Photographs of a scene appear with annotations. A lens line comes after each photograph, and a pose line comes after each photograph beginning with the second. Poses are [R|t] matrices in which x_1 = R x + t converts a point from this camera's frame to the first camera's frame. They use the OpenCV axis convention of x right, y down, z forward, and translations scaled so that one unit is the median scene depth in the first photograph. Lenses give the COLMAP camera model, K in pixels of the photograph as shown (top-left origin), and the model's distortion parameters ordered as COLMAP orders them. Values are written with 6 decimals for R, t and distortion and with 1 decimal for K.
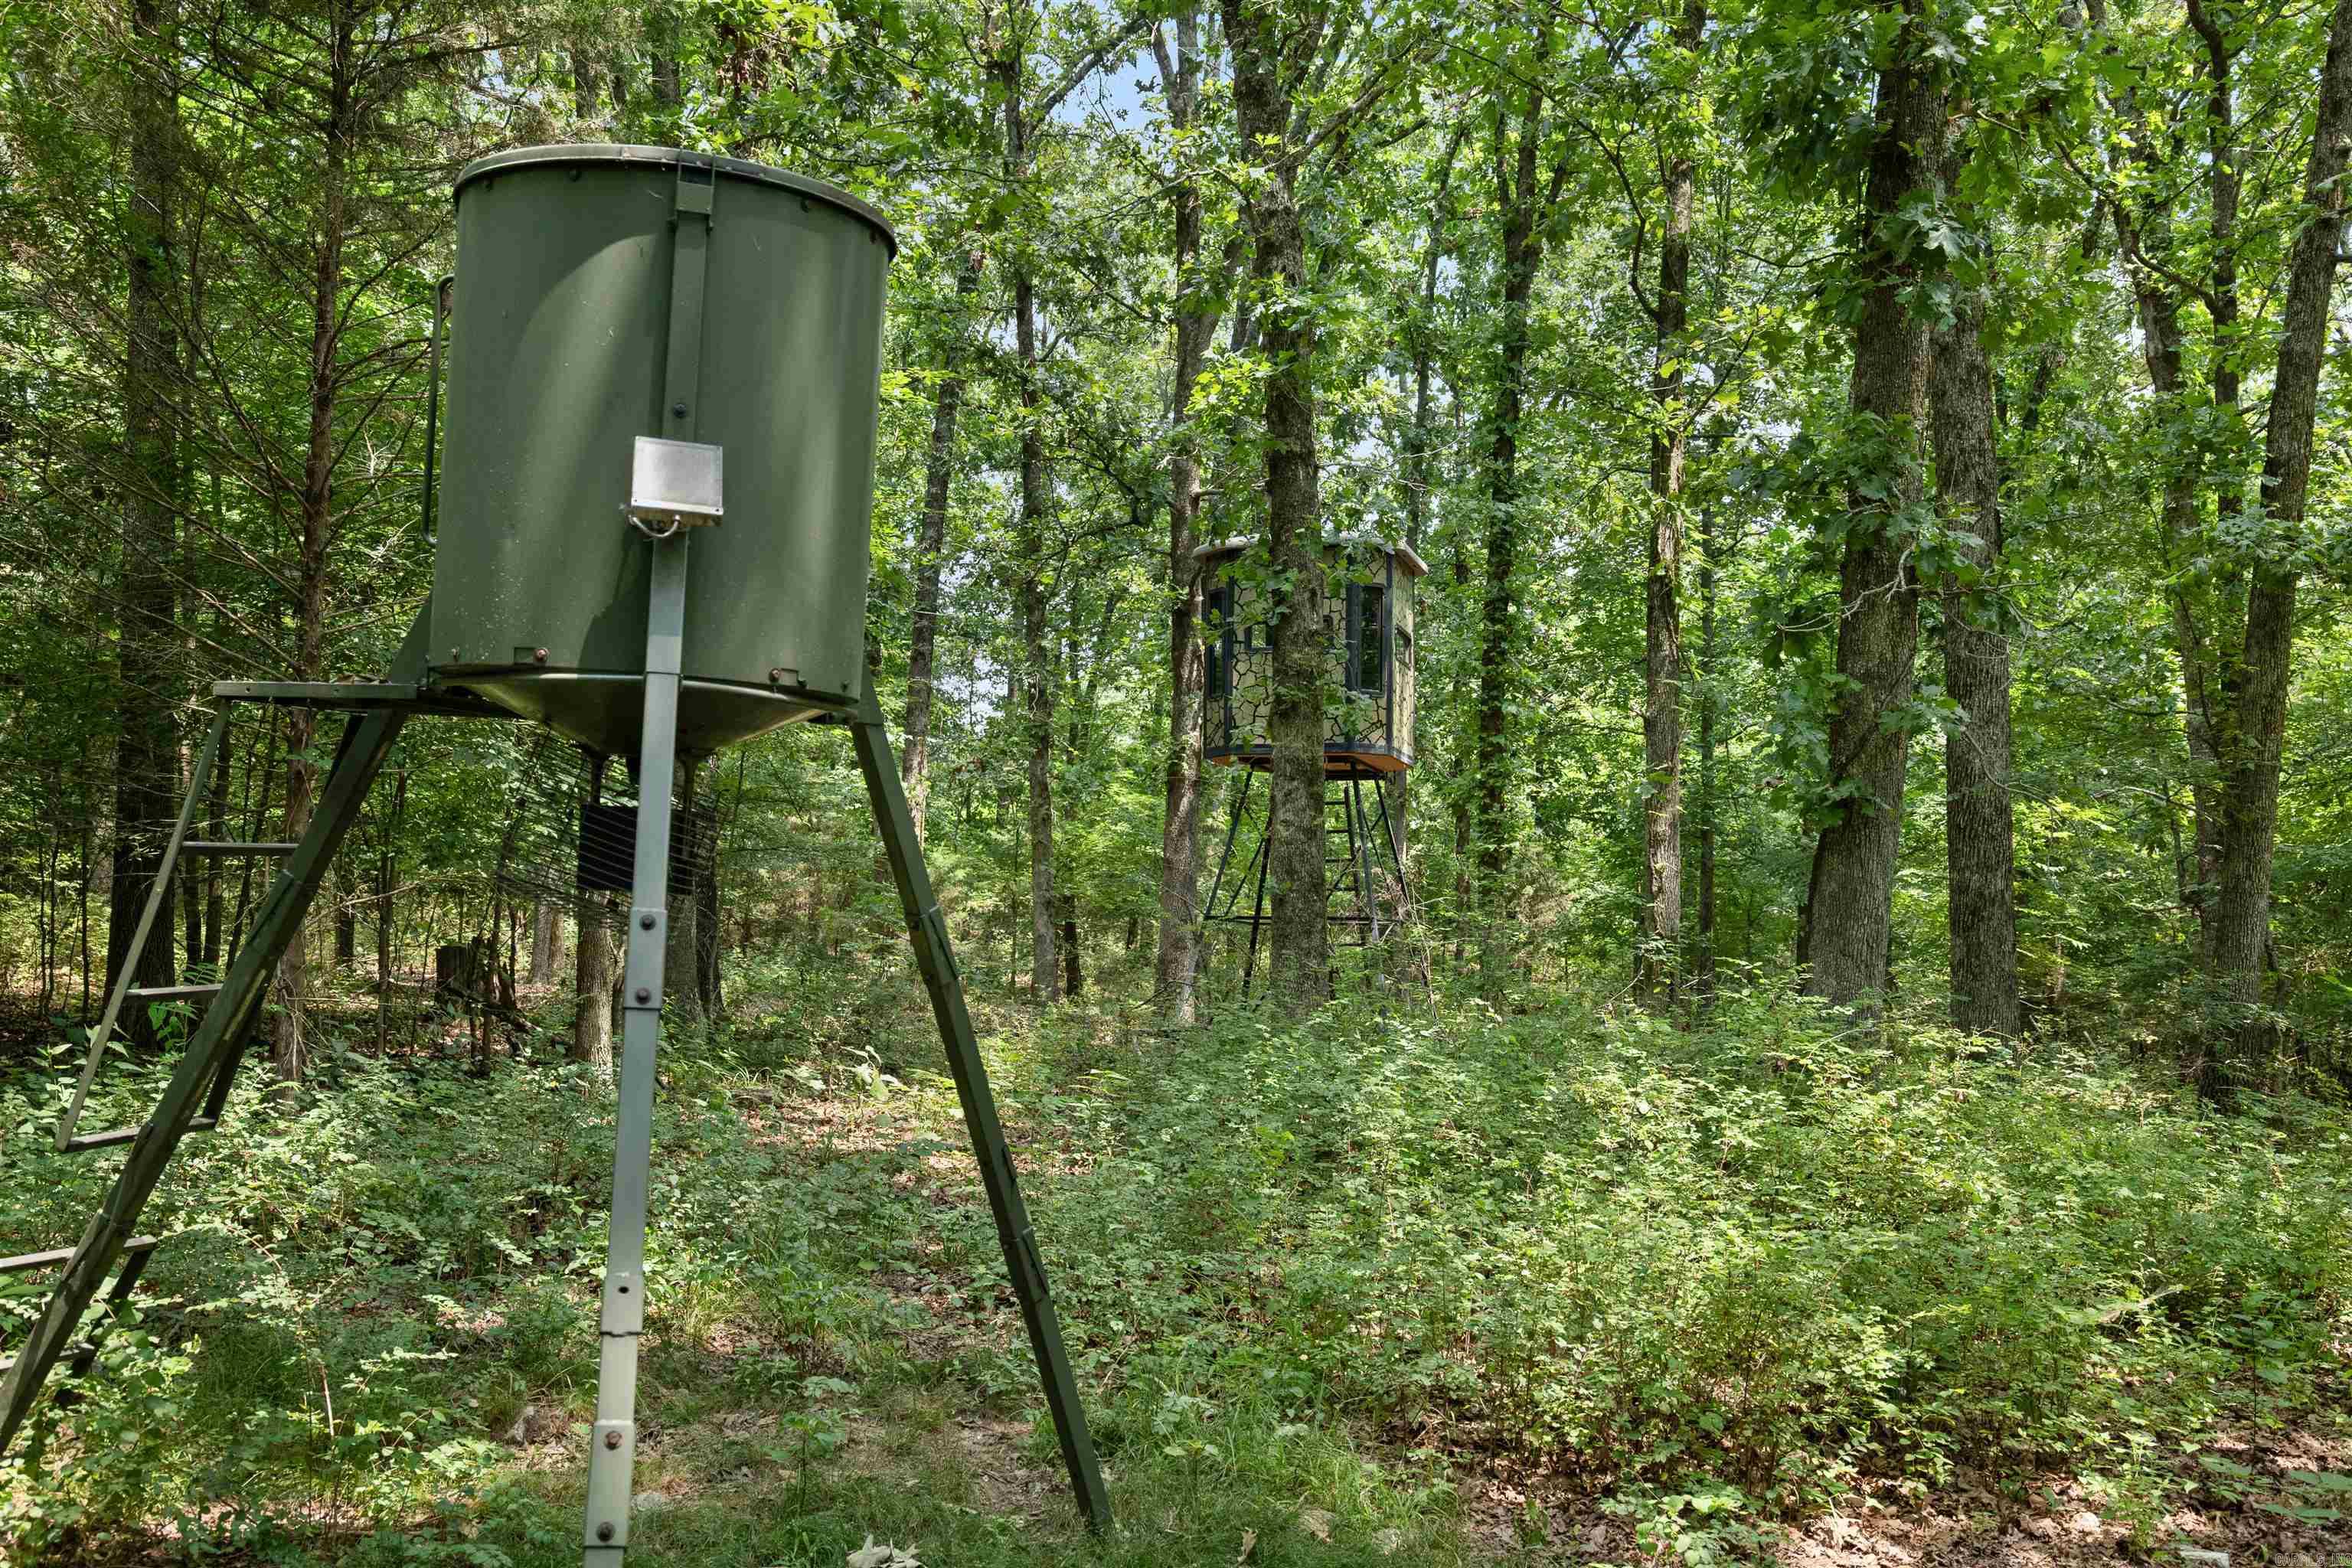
lens RADIAL K [[2283.2, 0, 1176.0], [0, 2283.2, 784.0], [0, 0, 1]] dist [0.003026, 0.005860]
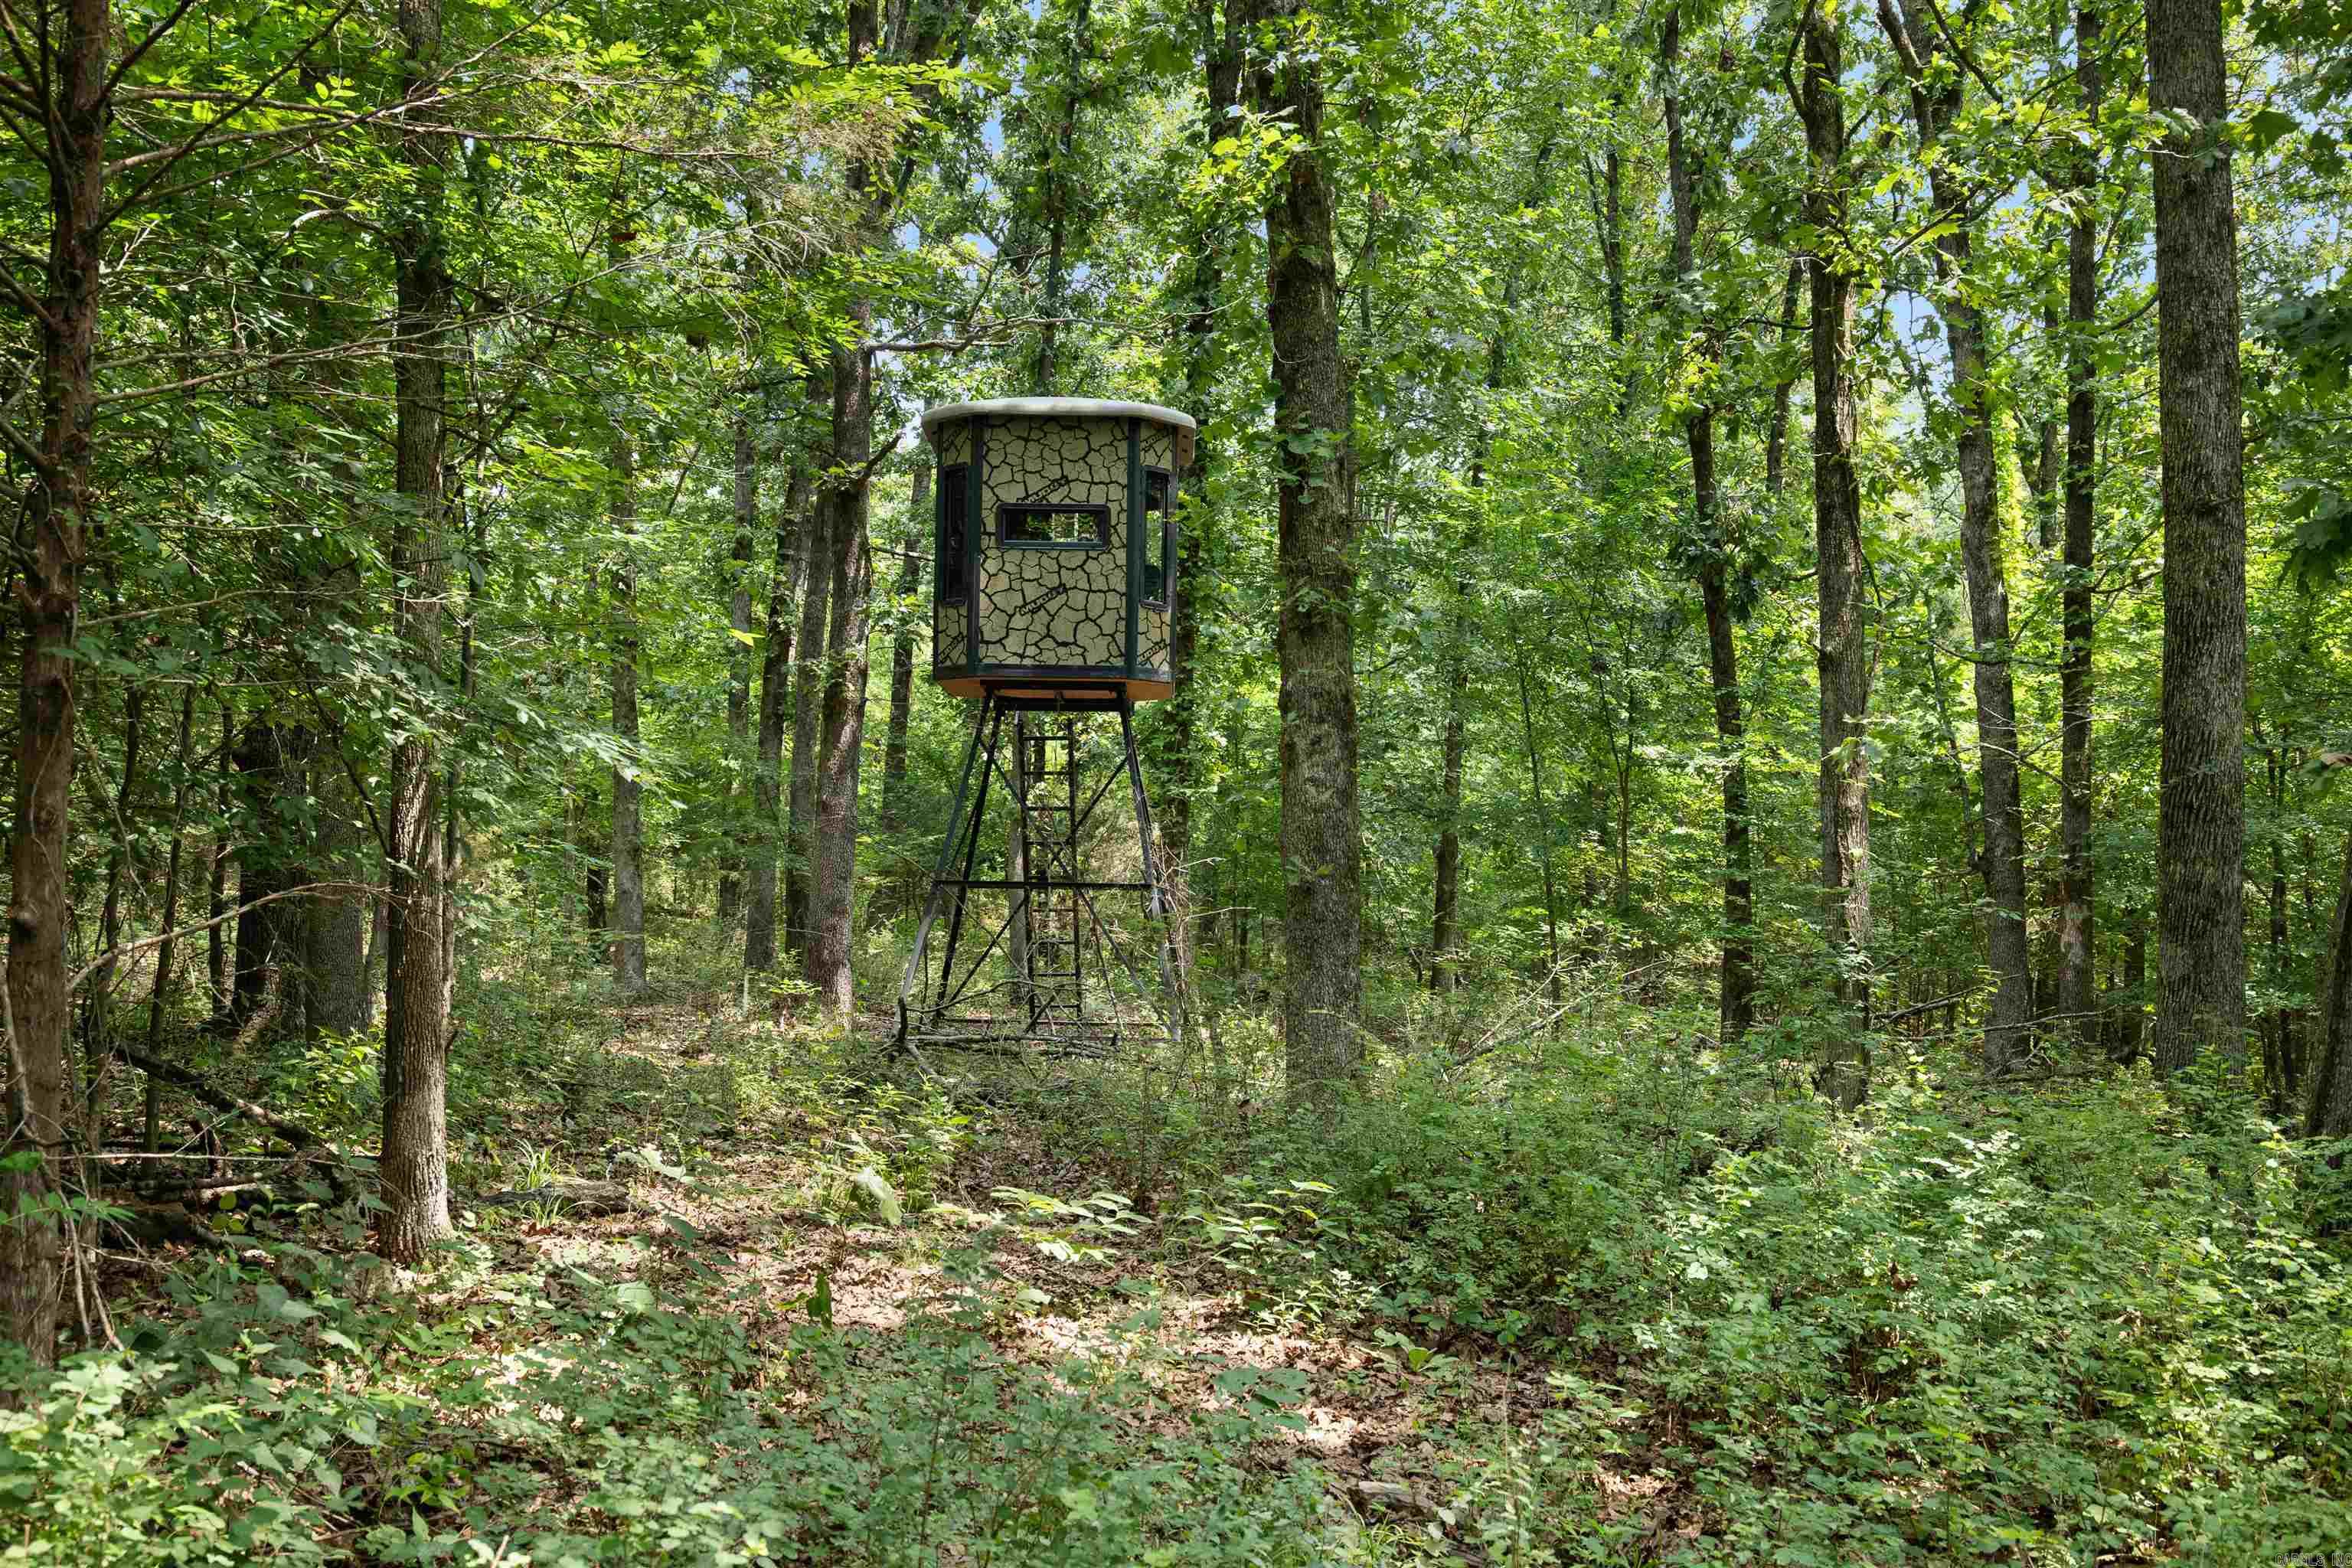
lens RADIAL K [[2283.2, 0, 1176.0], [0, 2283.2, 784.0], [0, 0, 1]] dist [0.003026, 0.005860]
pose [[0.953995, 0.016667, 0.299360, -0.143717], [-0.027428, 0.999118, 0.031780, -0.002765], [-0.298566, -0.038529, 0.953611, 0.226668]]
